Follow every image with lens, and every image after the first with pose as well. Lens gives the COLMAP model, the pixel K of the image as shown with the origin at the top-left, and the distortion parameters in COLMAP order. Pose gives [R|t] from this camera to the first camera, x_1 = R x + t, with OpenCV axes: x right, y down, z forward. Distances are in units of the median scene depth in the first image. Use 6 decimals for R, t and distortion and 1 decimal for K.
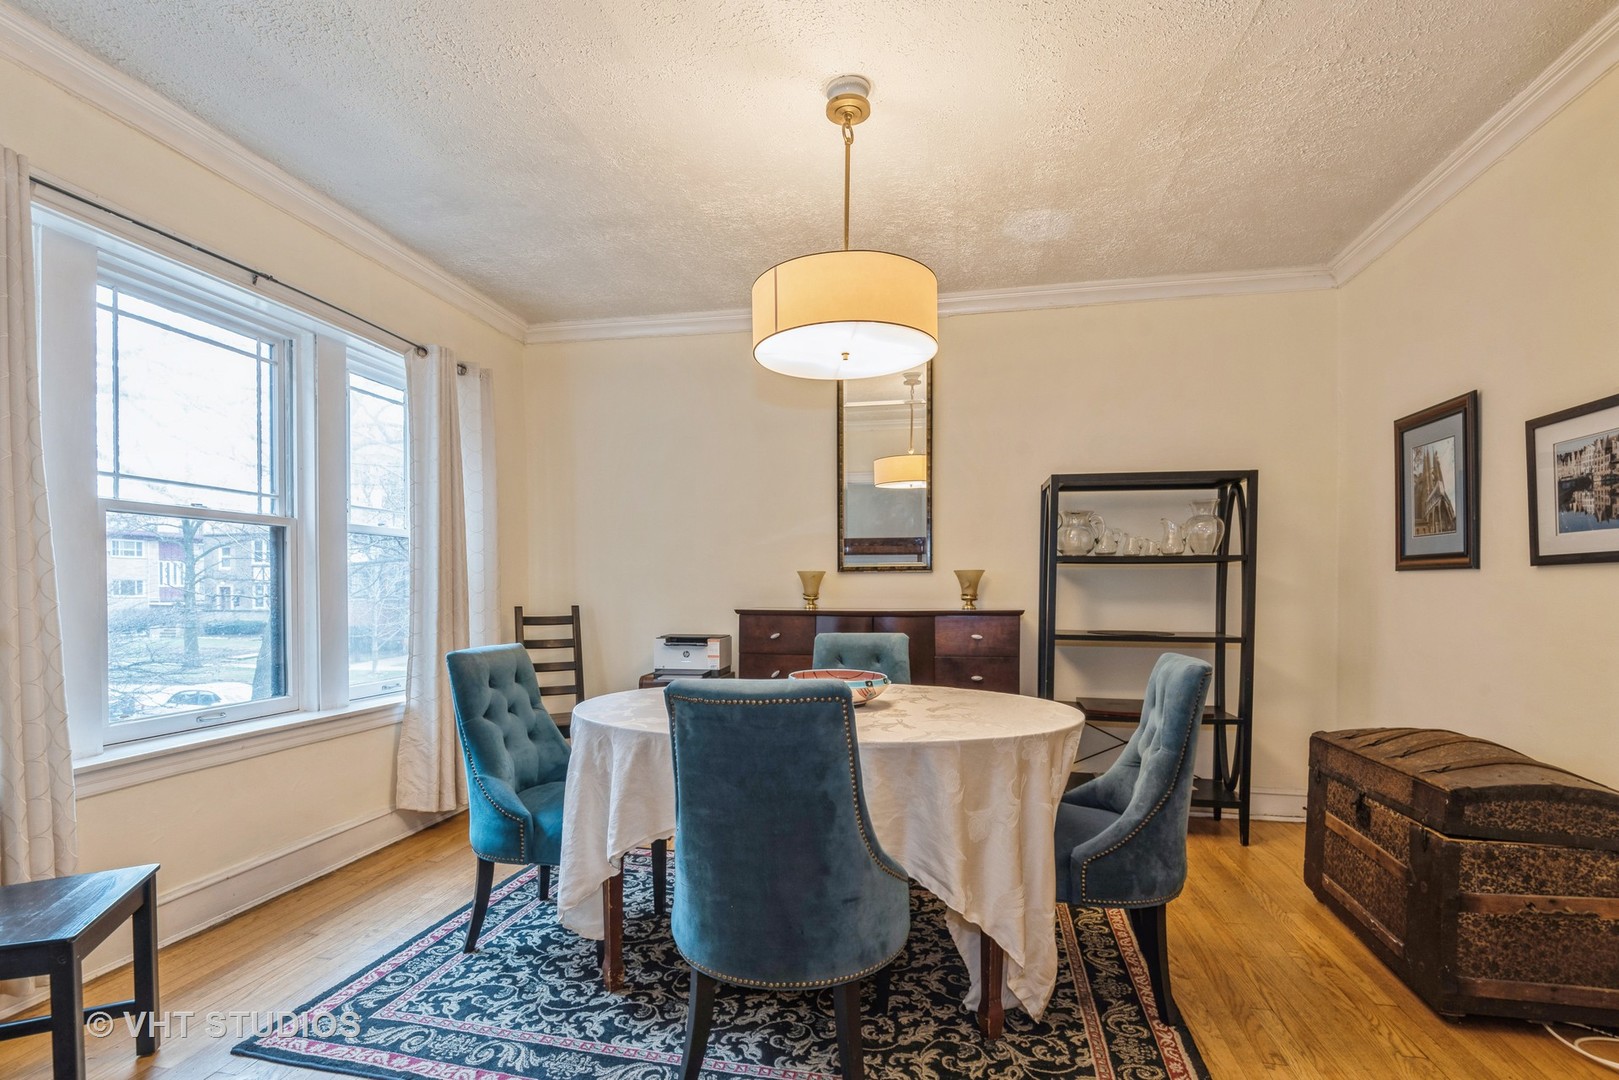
lens RADIAL K [[757.6, 0, 805.1], [0, 757.6, 587.5], [0, 0, 1]] dist [0.002999, -0.000123]
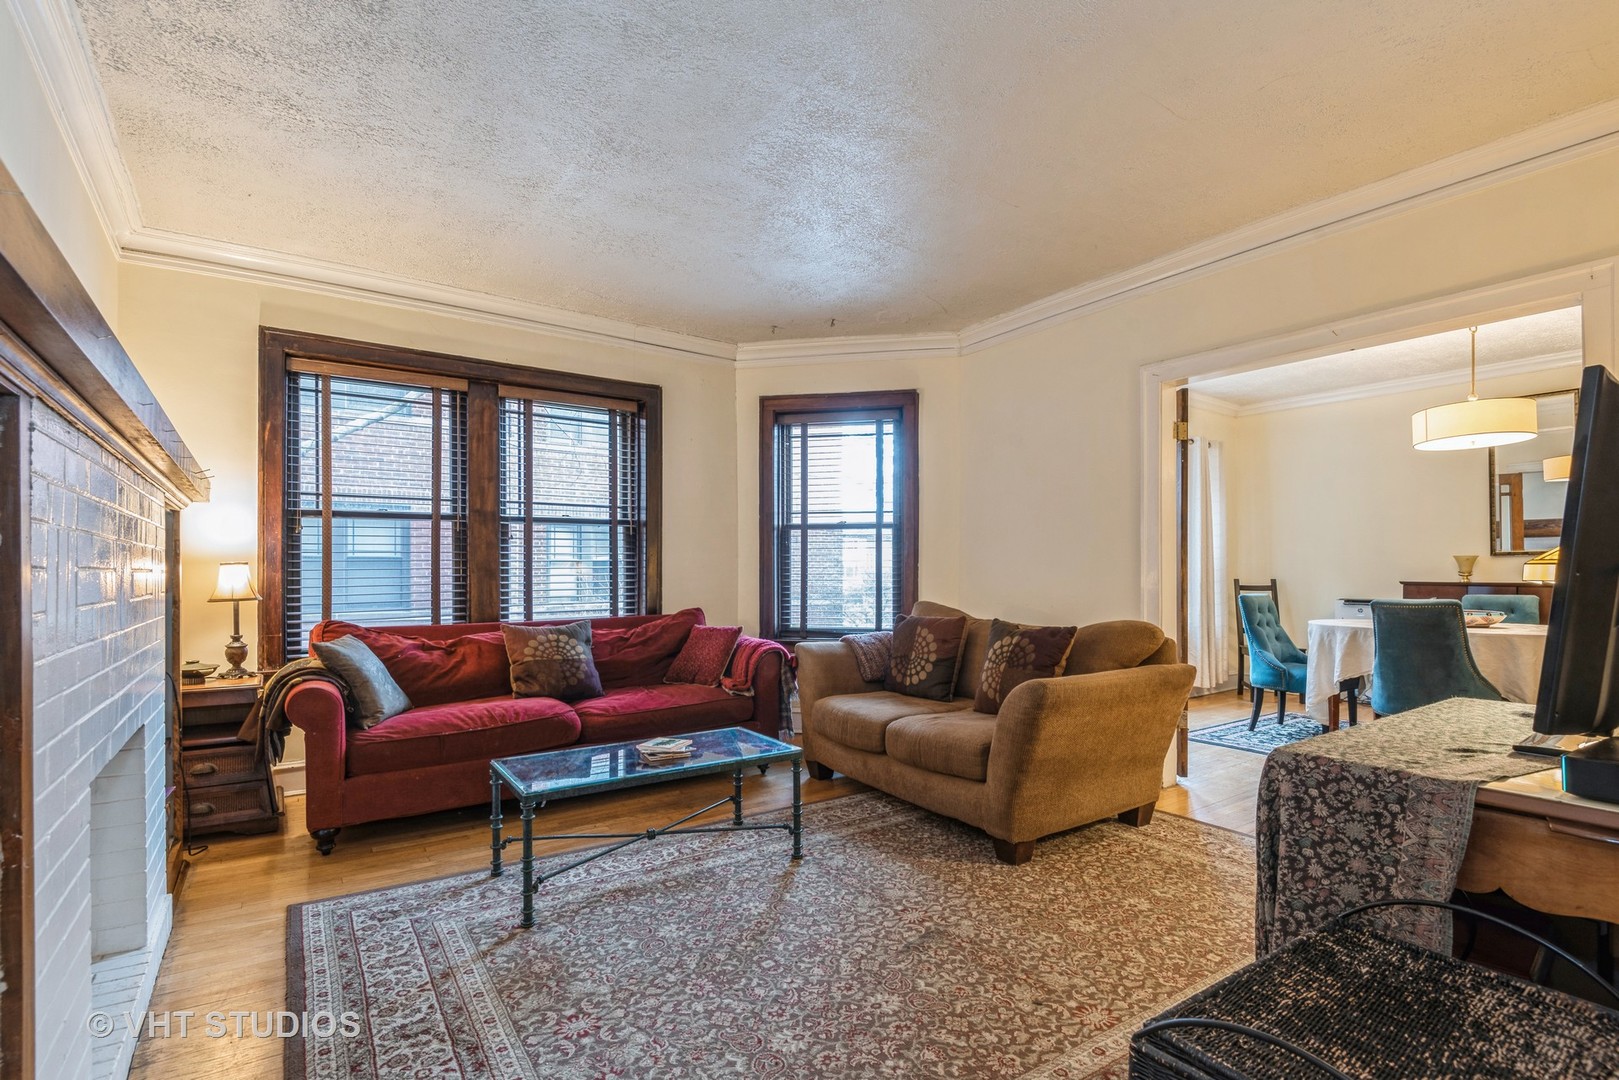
lens RADIAL K [[757.6, 0, 832.9], [0, 757.6, 565.8], [0, 0, 1]] dist [0.002999, -0.000123]
pose [[0.748453, -0.003892, -0.663177, 0.106974], [-0.002244, 0.999962, -0.008401, 0.020628], [0.663185, 0.007775, 0.748415, -1.440254]]
